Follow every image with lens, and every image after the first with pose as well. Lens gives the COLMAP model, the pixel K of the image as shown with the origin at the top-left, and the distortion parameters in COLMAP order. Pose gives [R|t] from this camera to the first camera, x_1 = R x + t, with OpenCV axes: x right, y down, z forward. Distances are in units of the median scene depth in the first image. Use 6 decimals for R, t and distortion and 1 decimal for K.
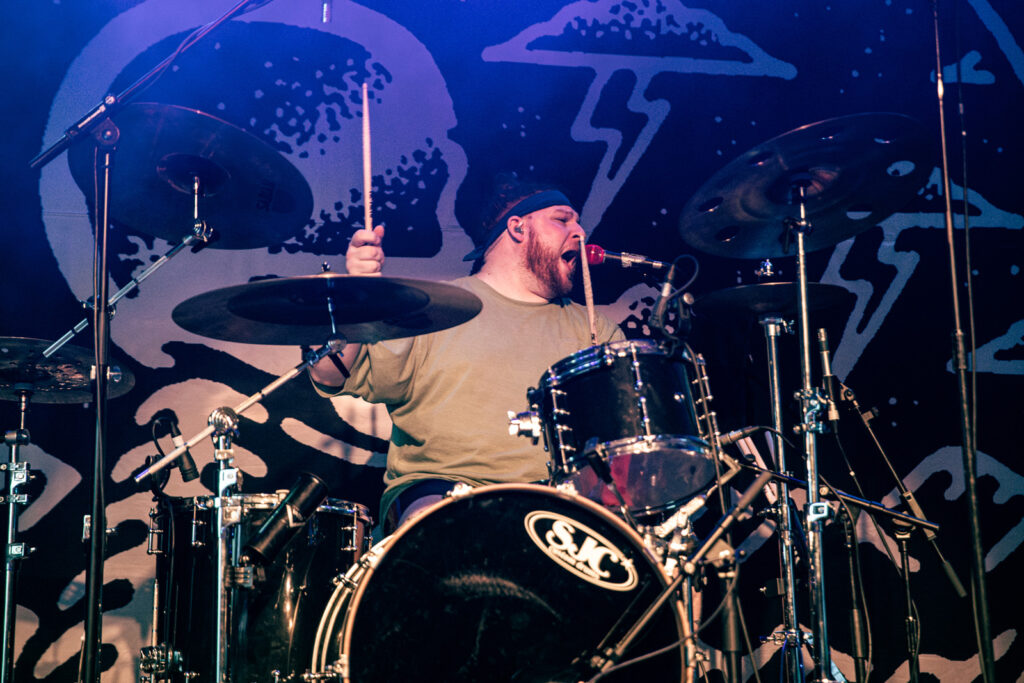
lens RADIAL K [[1940.9, 0, 512.0], [0, 1940.9, 341.5], [0, 0, 1]] dist [0.205837, 0.260964]
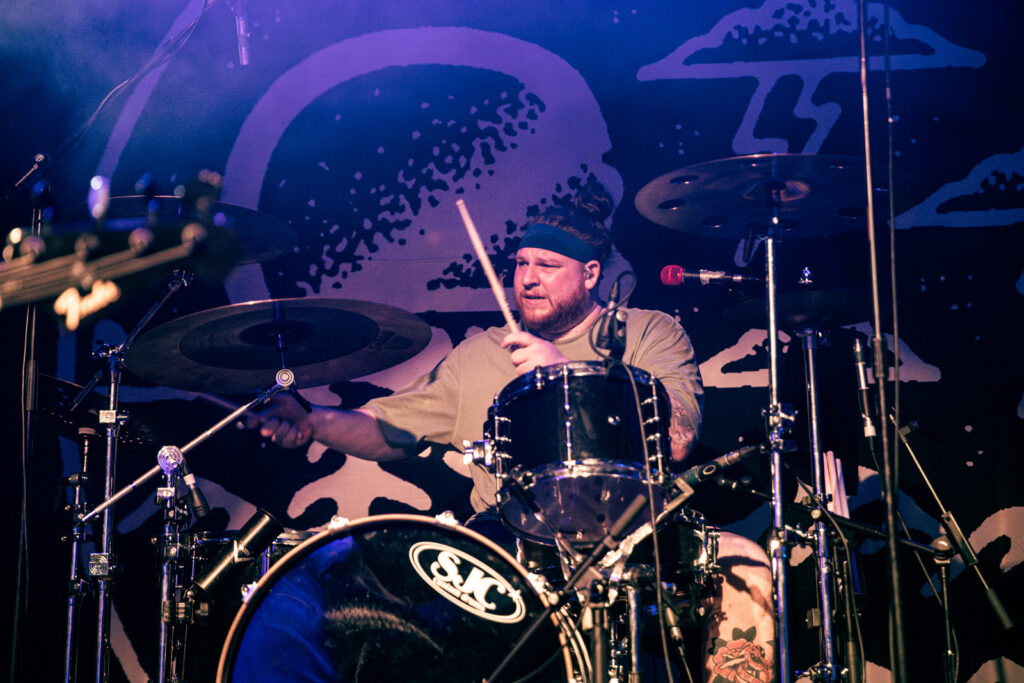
lens RADIAL K [[1940.9, 0, 512.0], [0, 1940.9, 341.5], [0, 0, 1]] dist [0.205837, 0.260964]
pose [[0.947738, -0.049589, -0.315172, 0.233626], [0.044721, 0.998742, -0.022665, 0.006567], [0.315900, 0.007386, 0.948764, 0.051663]]
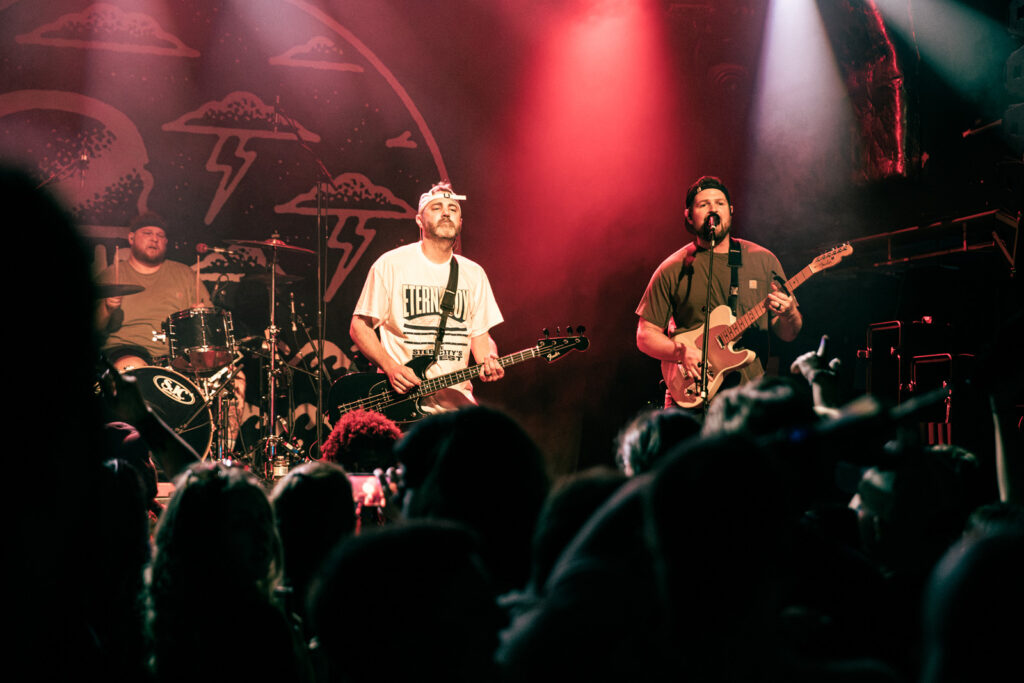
lens RADIAL K [[1940.9, 0, 512.0], [0, 1940.9, 341.5], [0, 0, 1]] dist [0.205837, 0.260964]
pose [[0.991983, 0.031967, 0.122258, 0.107732], [-0.049038, 0.989038, 0.139280, -0.235349], [-0.116466, -0.144159, 0.982677, -1.127217]]
